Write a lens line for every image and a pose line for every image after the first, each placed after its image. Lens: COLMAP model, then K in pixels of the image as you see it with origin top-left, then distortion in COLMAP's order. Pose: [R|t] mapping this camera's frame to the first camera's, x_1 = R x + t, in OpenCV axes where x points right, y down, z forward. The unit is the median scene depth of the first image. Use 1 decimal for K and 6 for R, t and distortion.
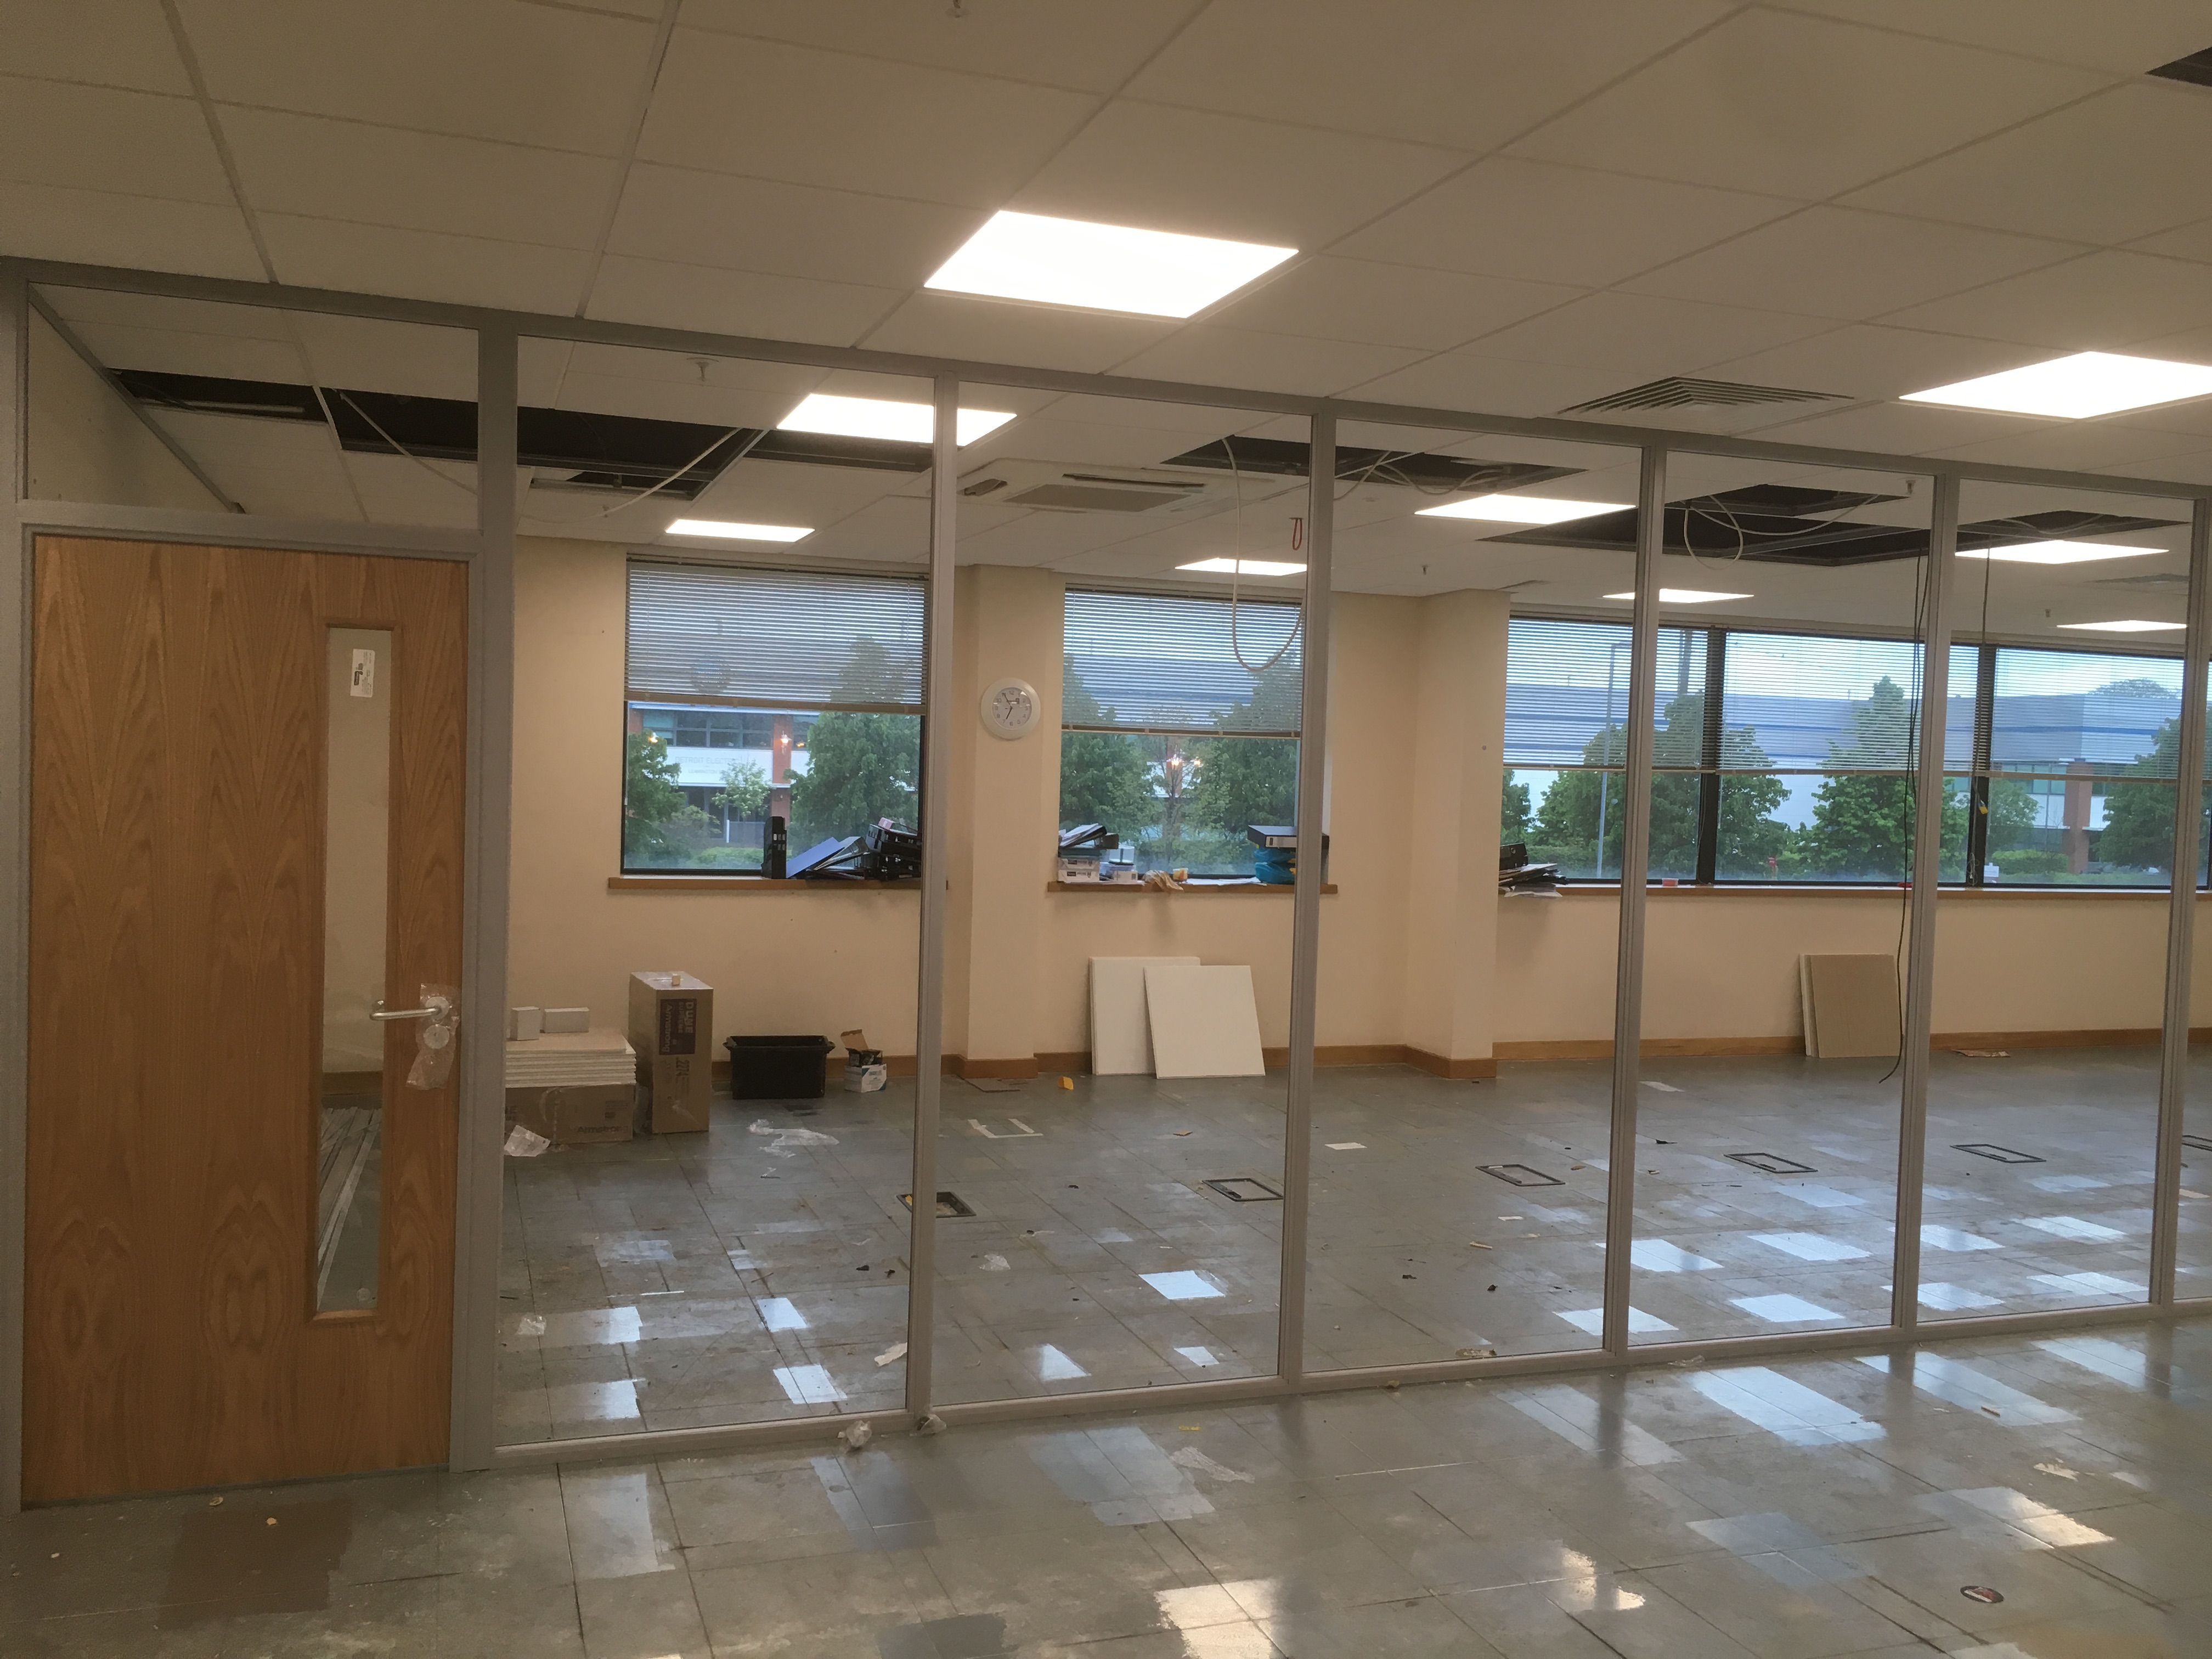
lens RADIAL K [[1868.4, 0, 1116.8], [0, 1868.4, 829.9], [0, 0, 1]] dist [0.063382, -0.060201]
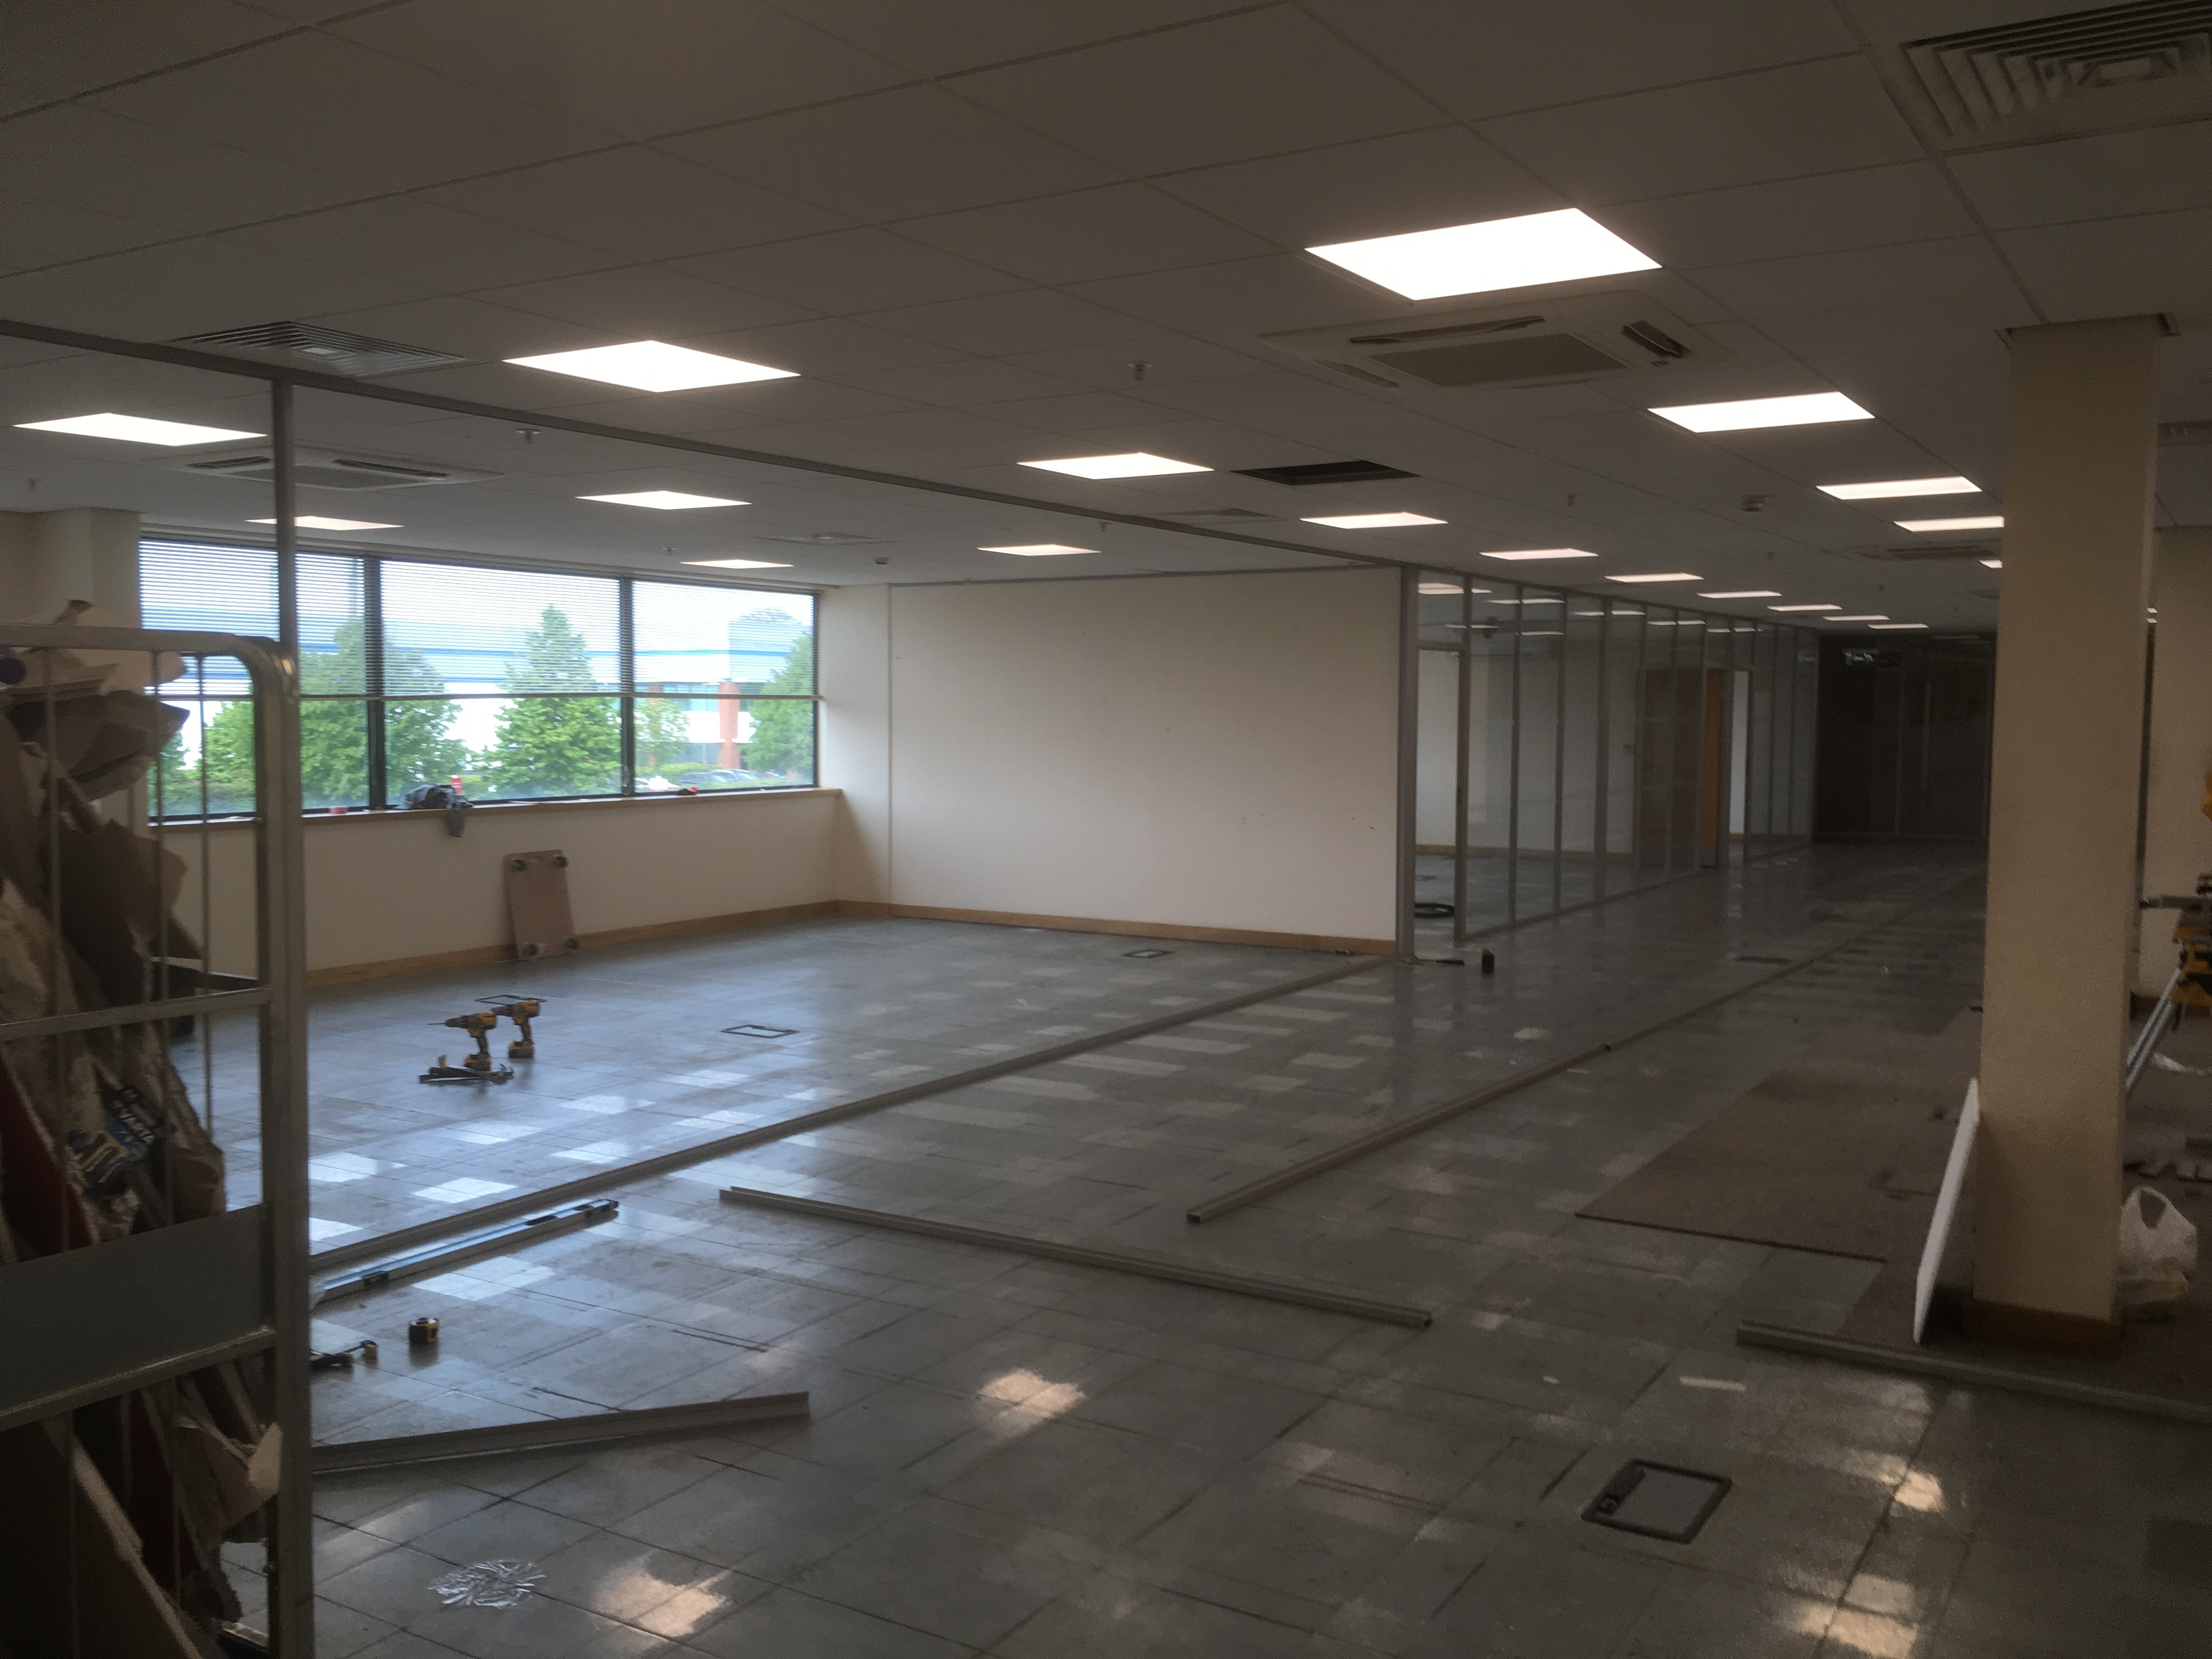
lens RADIAL K [[1868.4, 0, 1126.1], [0, 1868.4, 832.3], [0, 0, 1]] dist [0.063382, -0.060201]
pose [[0.778770, -0.072062, 0.623157, -0.011958], [0.045955, 0.997265, 0.057893, 0.002443], [-0.625625, -0.016448, 0.779951, -0.092179]]
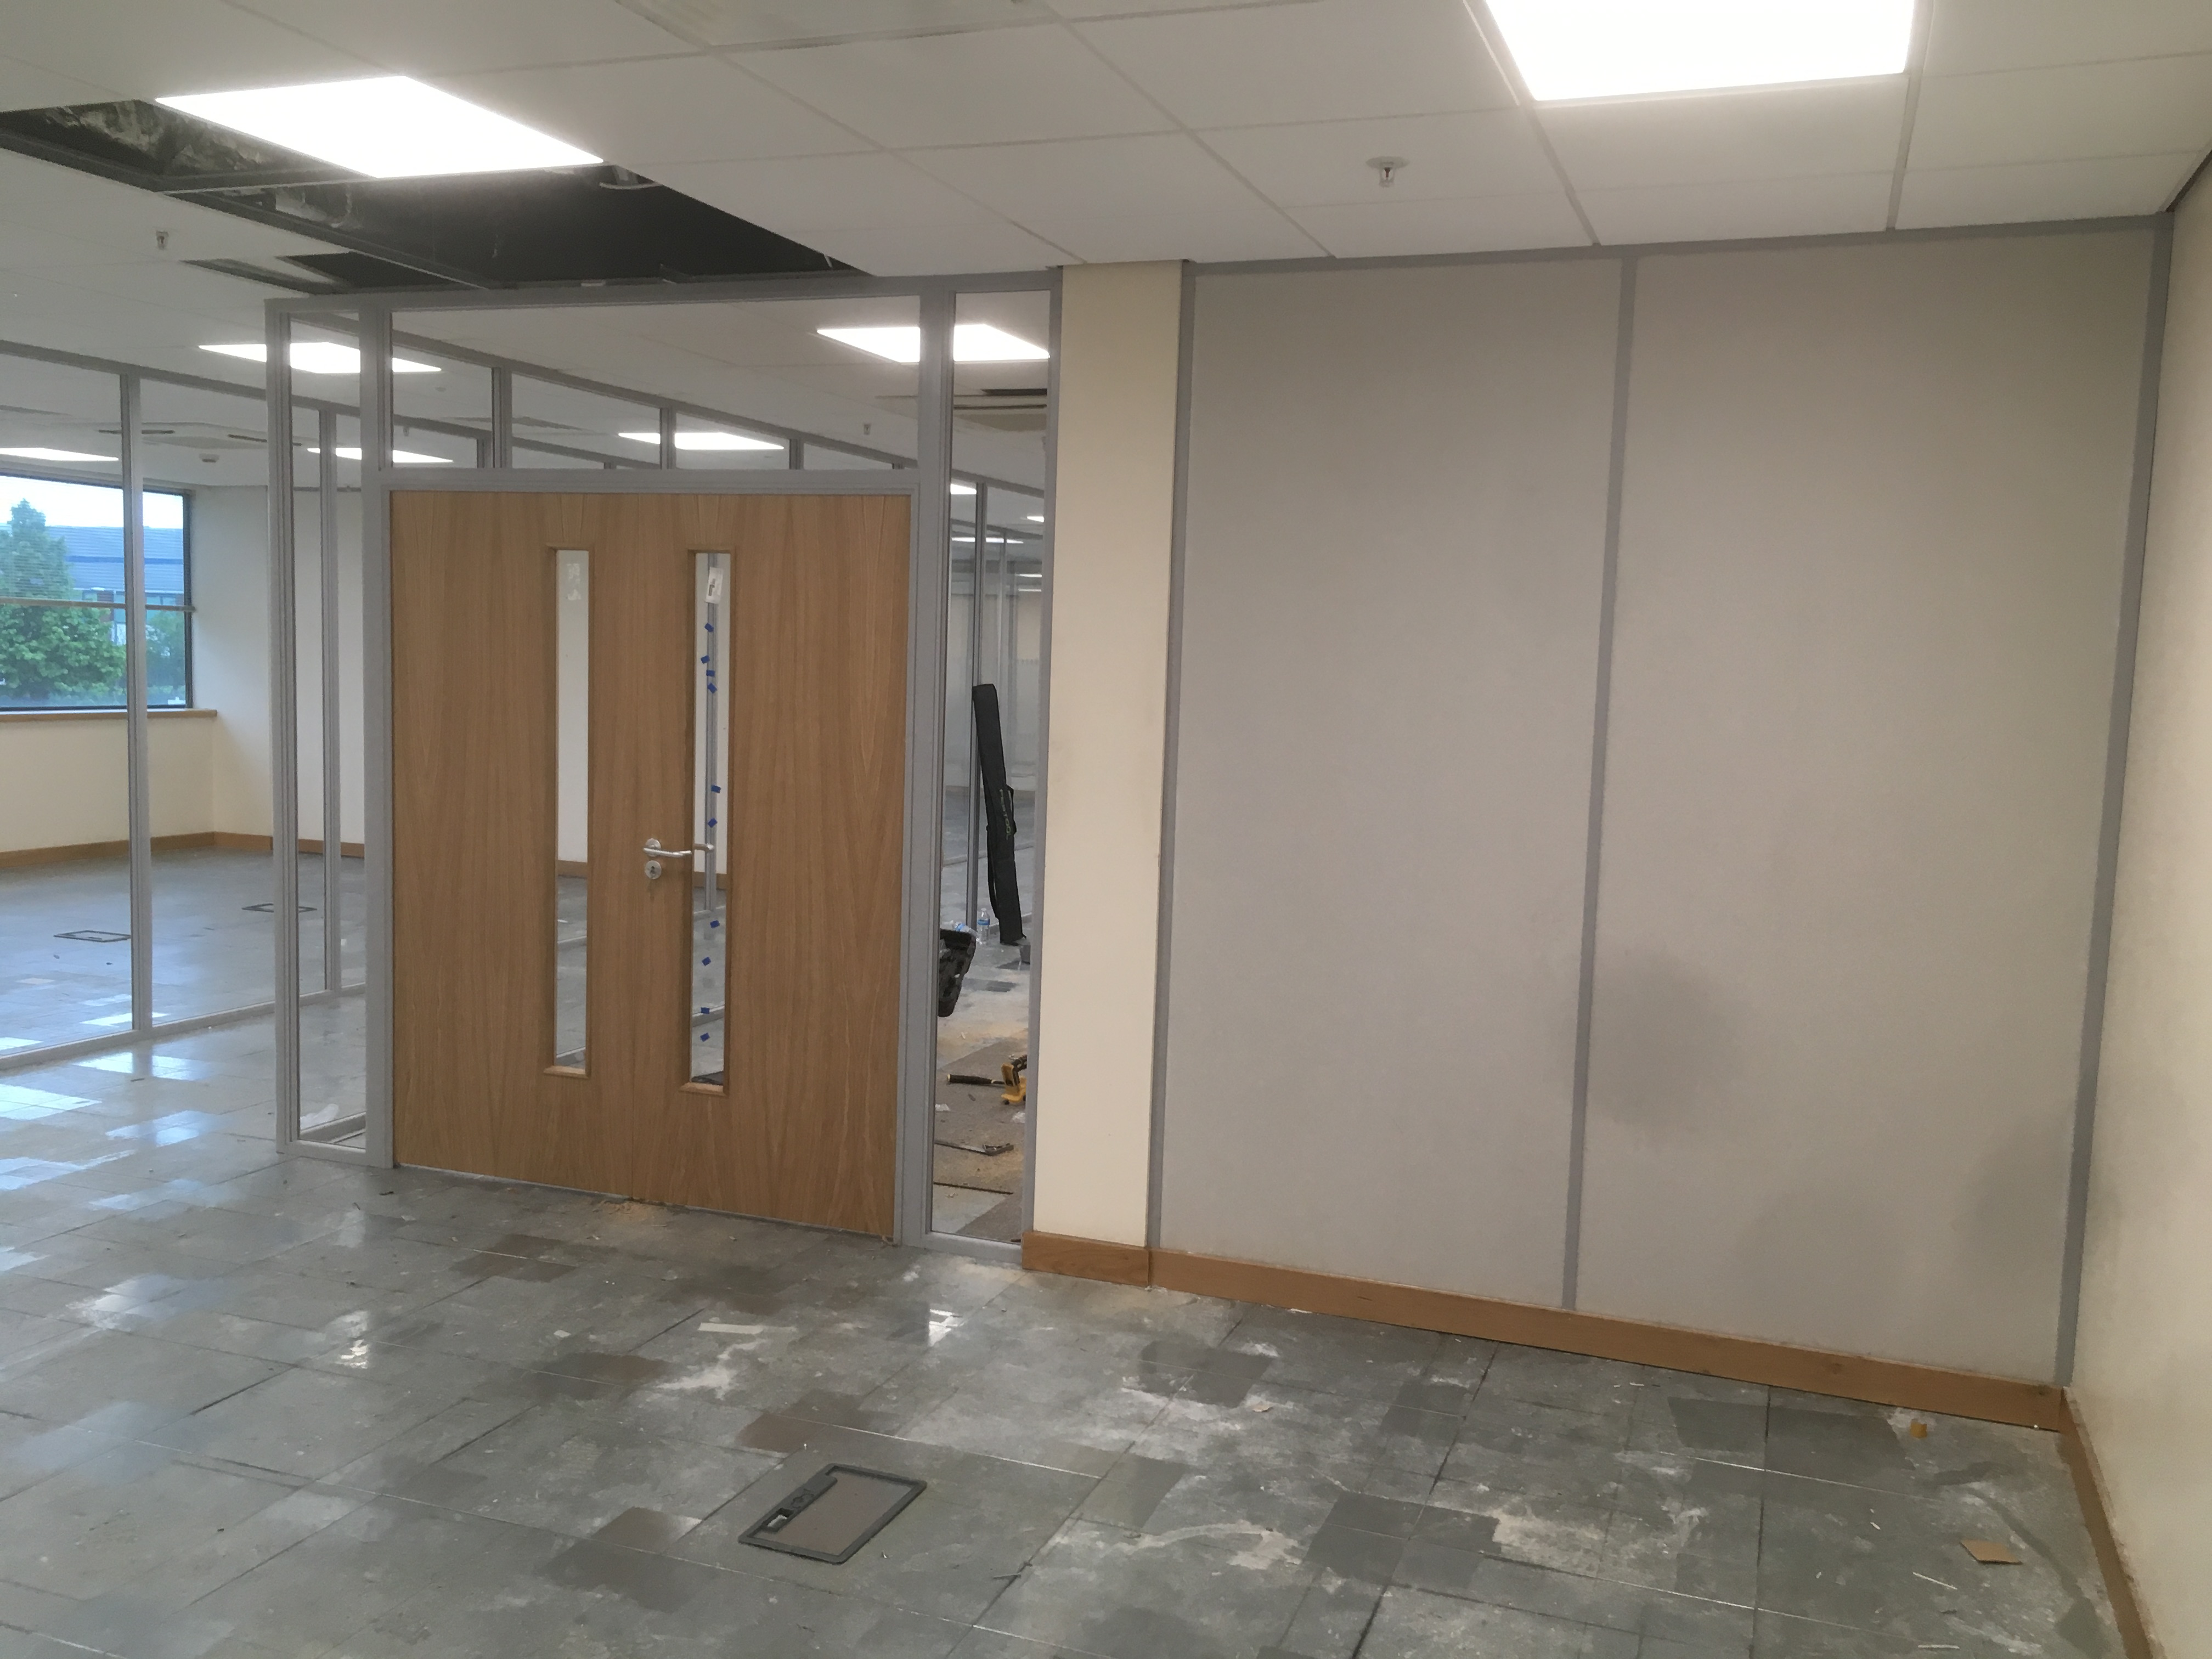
lens RADIAL K [[1868.4, 0, 1118.9], [0, 1868.4, 832.6], [0, 0, 1]] dist [0.063382, -0.060201]
pose [[0.640296, -0.083267, 0.763601, 0.203330], [0.015567, 0.995310, 0.095480, 0.017672], [-0.767970, -0.049248, 0.638589, -0.251256]]
